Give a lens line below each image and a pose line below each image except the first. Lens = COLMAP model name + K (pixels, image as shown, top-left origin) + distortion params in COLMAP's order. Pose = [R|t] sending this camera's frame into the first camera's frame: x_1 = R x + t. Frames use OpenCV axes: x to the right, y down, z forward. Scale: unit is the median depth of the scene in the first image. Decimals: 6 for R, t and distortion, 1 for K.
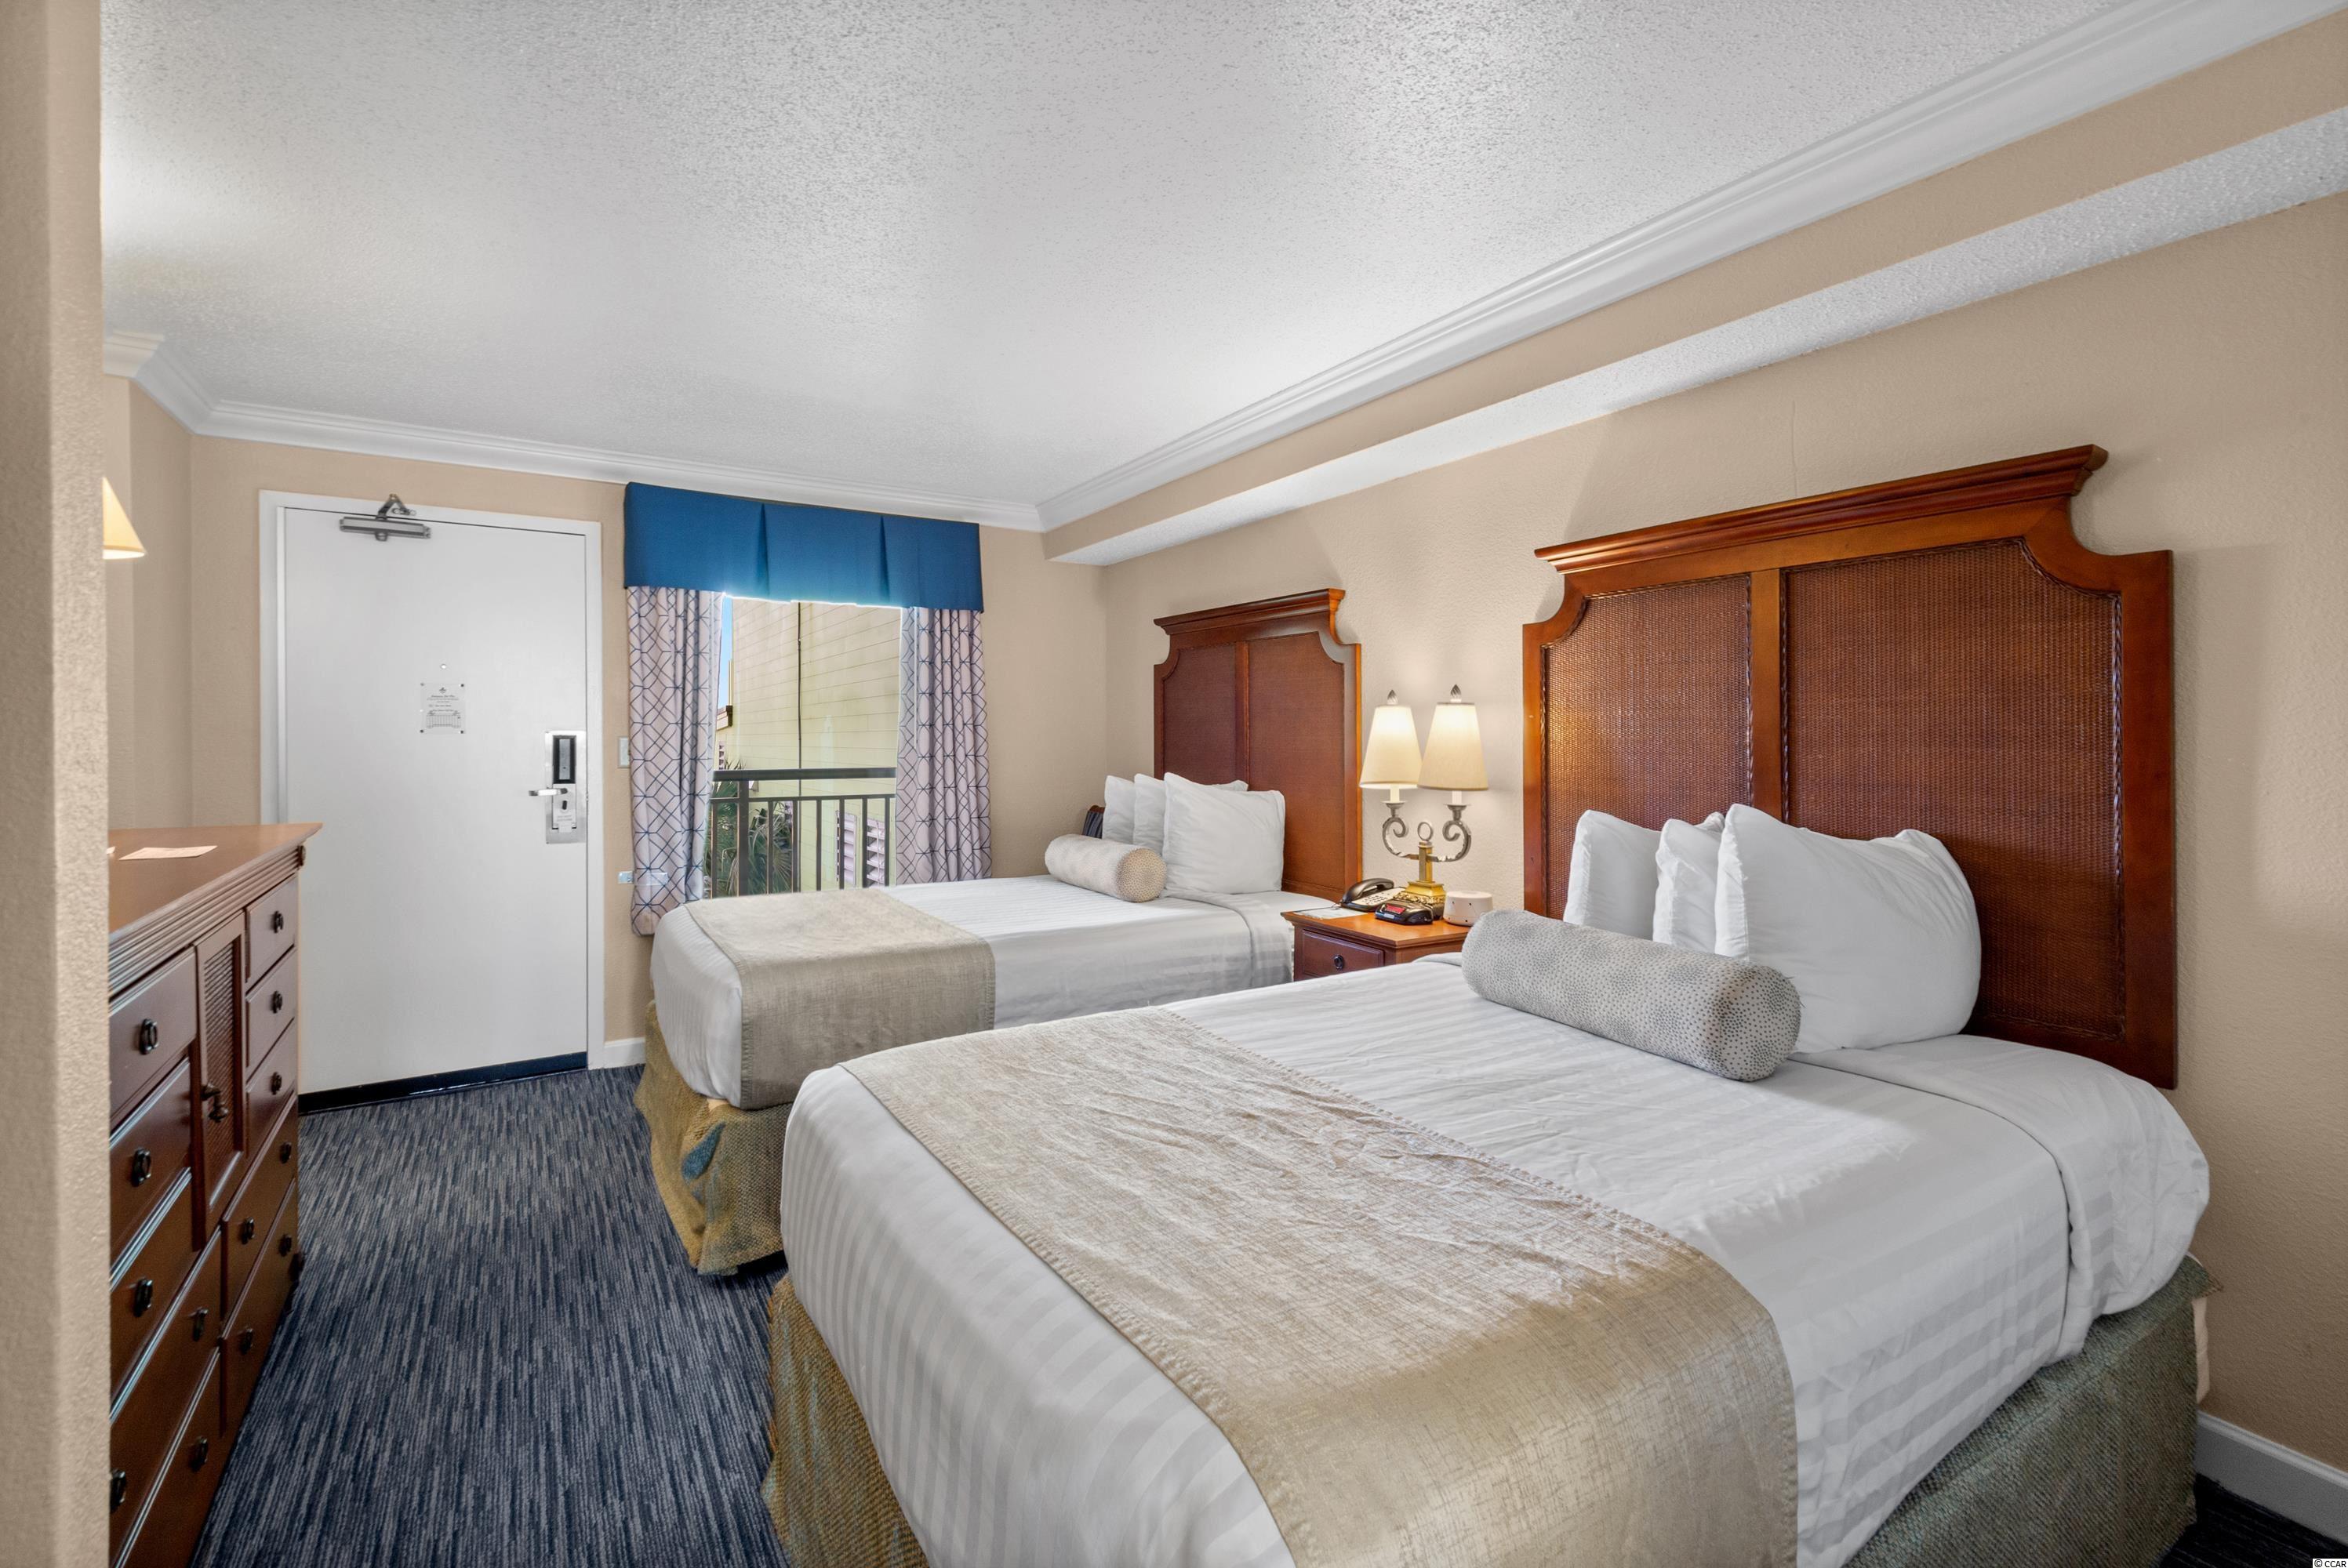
lens RADIAL K [[1048.0, 0, 1179.1], [0, 1048.0, 737.7], [0, 0, 1]] dist [0.028206, -0.000089]
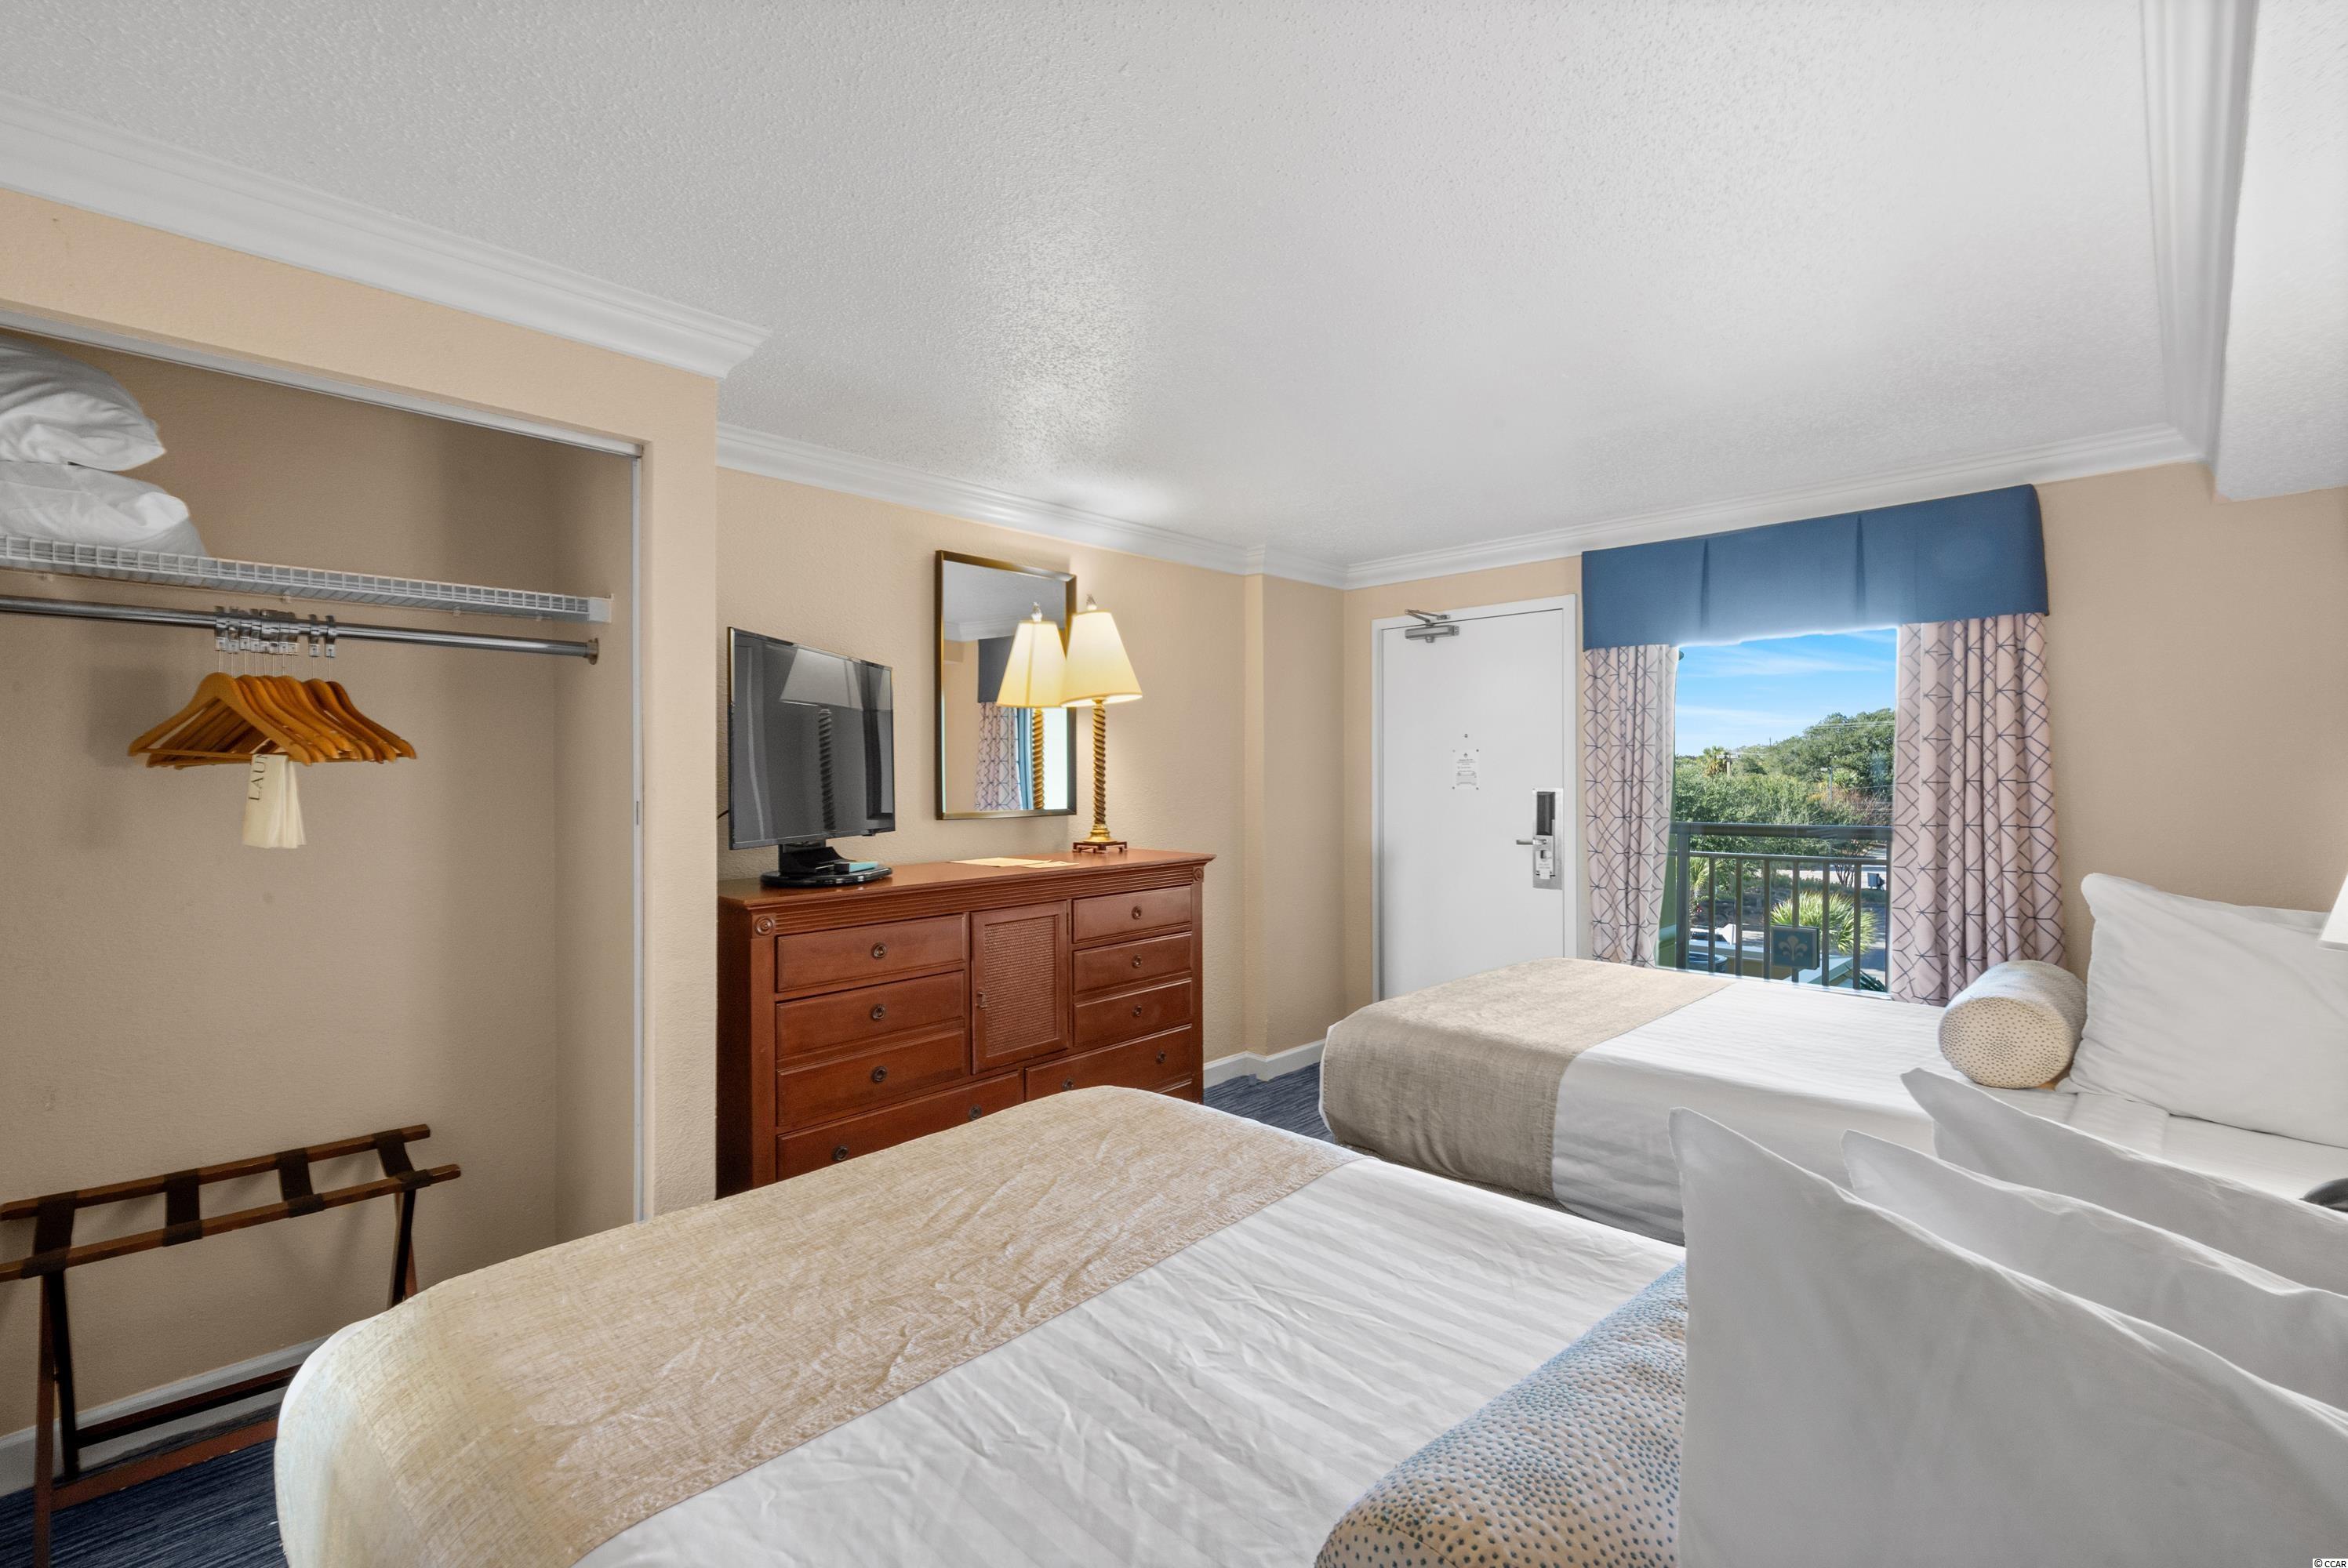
lens RADIAL K [[1029.2, 0, 1171.3], [0, 1029.2, 779.2], [0, 0, 1]] dist [0.019563, -0.008233]
pose [[0.245594, 0.004129, -0.969364, 0.390416], [0.001511, 0.999988, 0.004642, -0.021711], [0.969372, -0.002605, 0.245585, 0.363671]]
